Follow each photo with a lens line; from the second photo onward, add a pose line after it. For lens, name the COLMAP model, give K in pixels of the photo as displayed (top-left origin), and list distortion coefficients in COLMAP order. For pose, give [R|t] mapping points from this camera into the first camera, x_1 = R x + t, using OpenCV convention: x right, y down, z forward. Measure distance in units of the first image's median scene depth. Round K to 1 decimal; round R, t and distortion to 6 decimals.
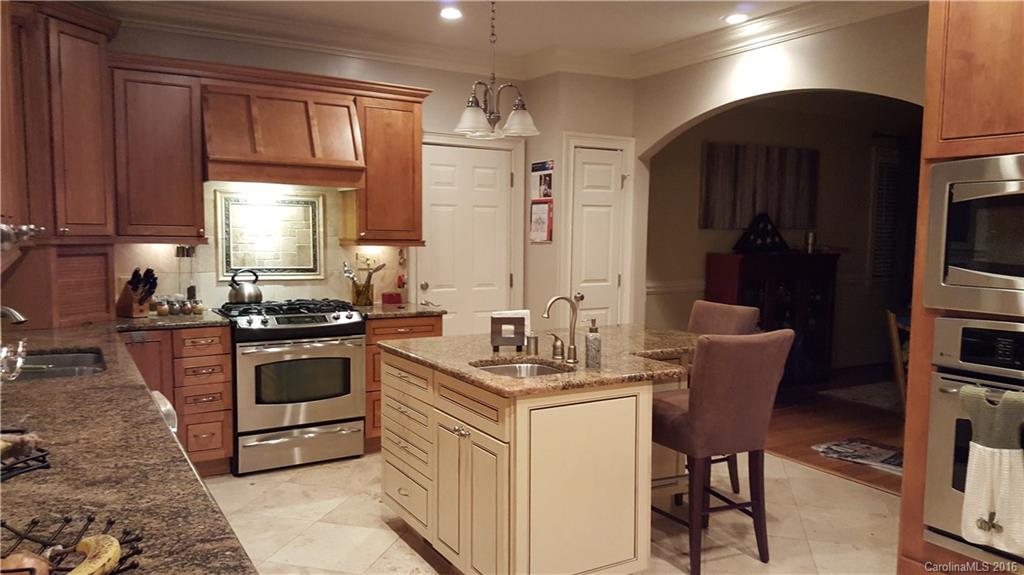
lens RADIAL K [[738.7, 0, 512.0], [0, 738.7, 287.5], [0, 0, 1]] dist [-0.000688, 0.000339]
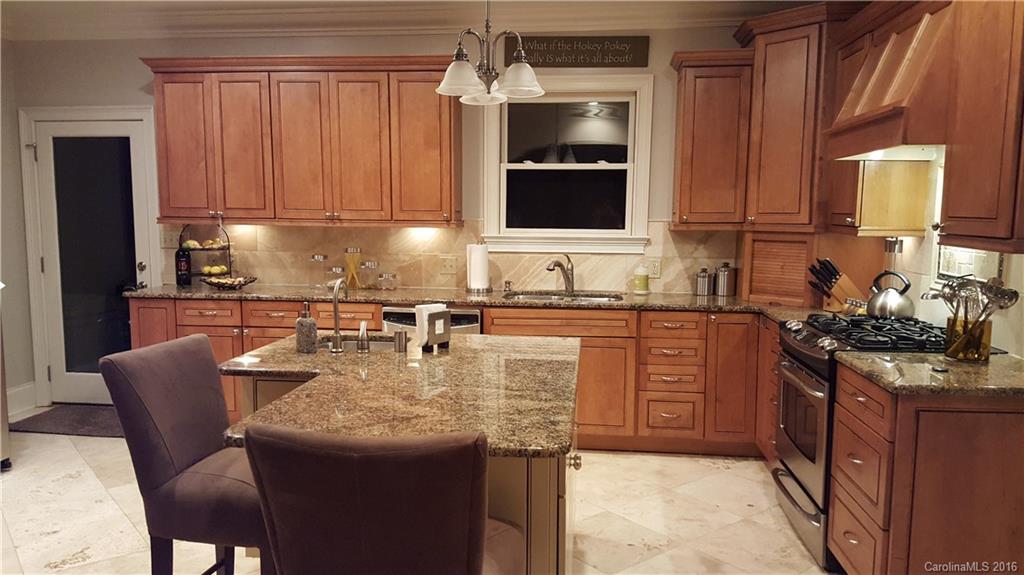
lens RADIAL K [[738.7, 0, 512.0], [0, 738.7, 287.5], [0, 0, 1]] dist [-0.000688, 0.000339]
pose [[-0.606389, 0.071286, -0.791967, 0.483466], [-0.067600, 0.987746, 0.140667, -0.093257], [0.792290, 0.138836, -0.594139, 1.204016]]
